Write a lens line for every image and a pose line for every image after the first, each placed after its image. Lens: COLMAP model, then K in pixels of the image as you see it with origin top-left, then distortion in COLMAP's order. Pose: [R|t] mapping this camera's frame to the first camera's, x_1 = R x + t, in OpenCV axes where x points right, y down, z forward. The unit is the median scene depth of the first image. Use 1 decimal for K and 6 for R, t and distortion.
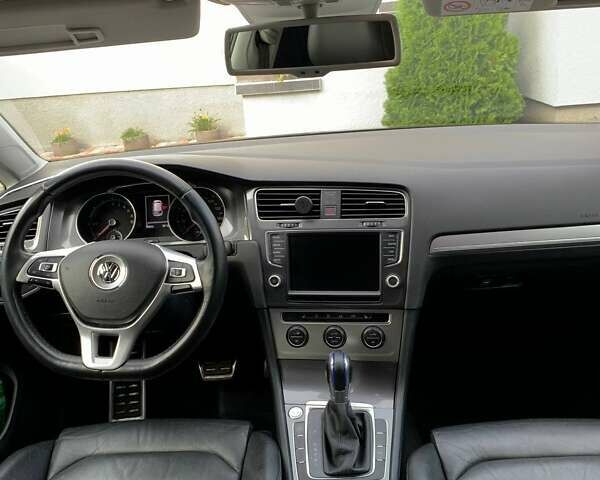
lens RADIAL K [[614.3, 0, 300.0], [0, 614.3, 240.0], [0, 0, 1]] dist [0.095220, -0.232862]
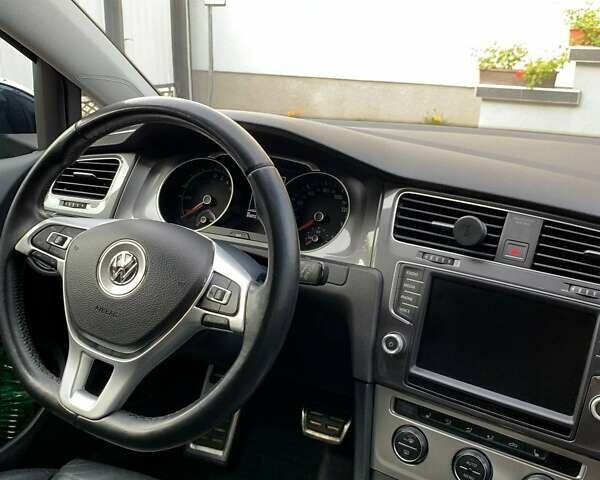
lens RADIAL K [[614.3, 0, 300.0], [0, 614.3, 240.0], [0, 0, 1]] dist [0.095220, -0.232862]
pose [[0.914096, 0.217031, -0.342530, 0.061372], [-0.220386, 0.974963, 0.029612, -0.030546], [0.340381, 0.048421, 0.939040, 0.394766]]
